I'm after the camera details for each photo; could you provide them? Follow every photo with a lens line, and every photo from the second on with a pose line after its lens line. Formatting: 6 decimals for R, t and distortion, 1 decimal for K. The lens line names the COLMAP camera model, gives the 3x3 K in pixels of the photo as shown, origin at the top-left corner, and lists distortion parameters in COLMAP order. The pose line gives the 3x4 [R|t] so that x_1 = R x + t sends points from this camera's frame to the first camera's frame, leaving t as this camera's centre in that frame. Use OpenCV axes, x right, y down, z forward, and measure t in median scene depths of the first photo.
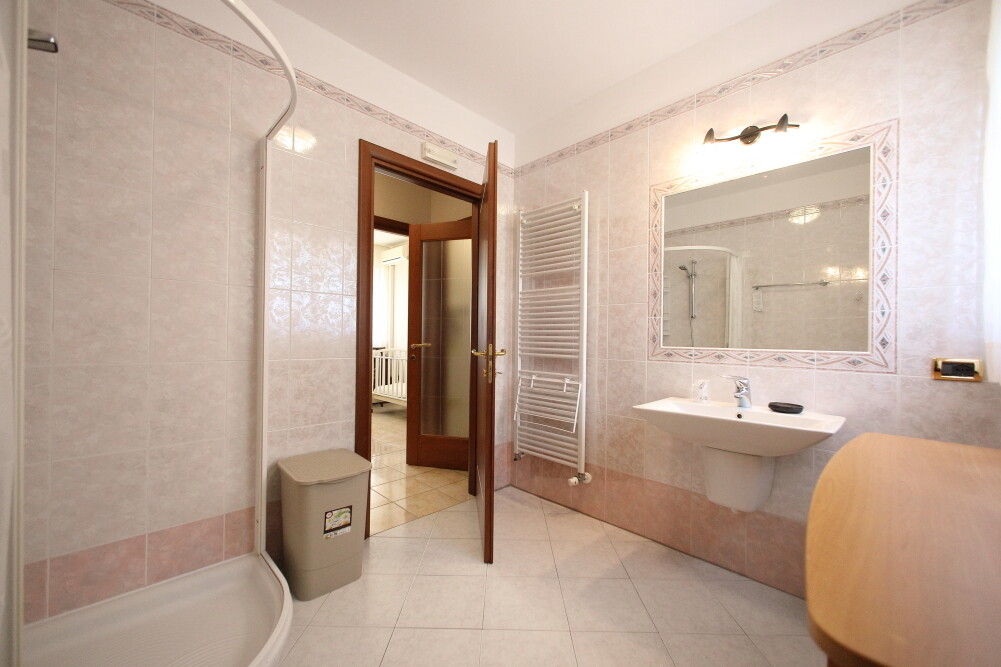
lens RADIAL K [[390.2, 0, 503.6], [0, 390.2, 336.0], [0, 0, 1]] dist [-0.000011, 0.000117]
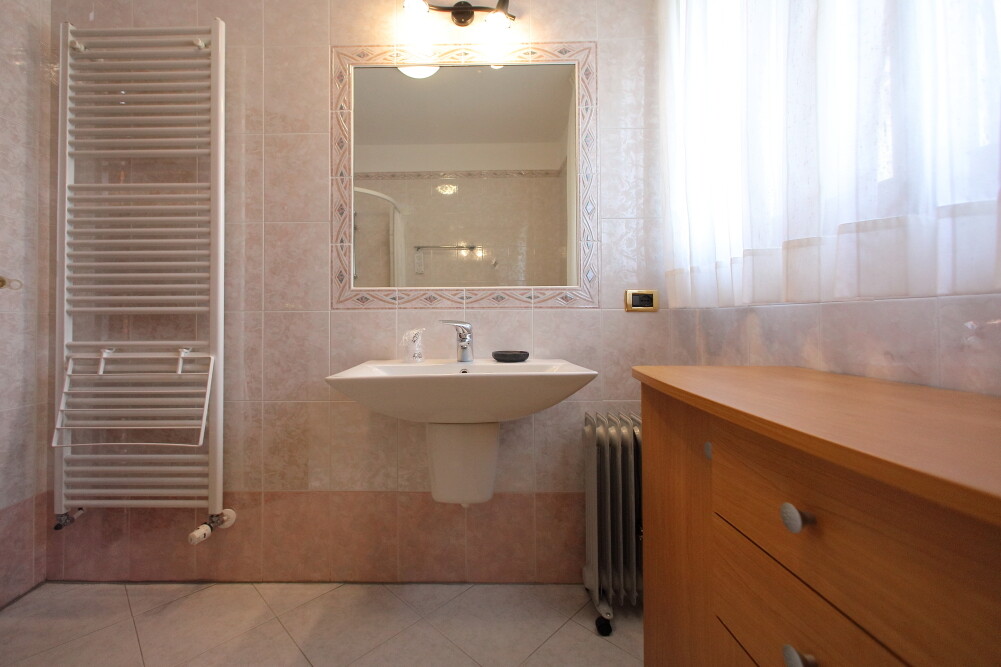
lens RADIAL K [[415.3, 0, 465.2], [0, 415.3, 313.5], [0, 0, 1]] dist [-0.000048, 0.000385]
pose [[0.717282, -0.006184, 0.696756, 0.040065], [0.013781, 0.999891, -0.005312, 0.069440], [-0.696647, 0.013412, 0.717289, 0.313095]]
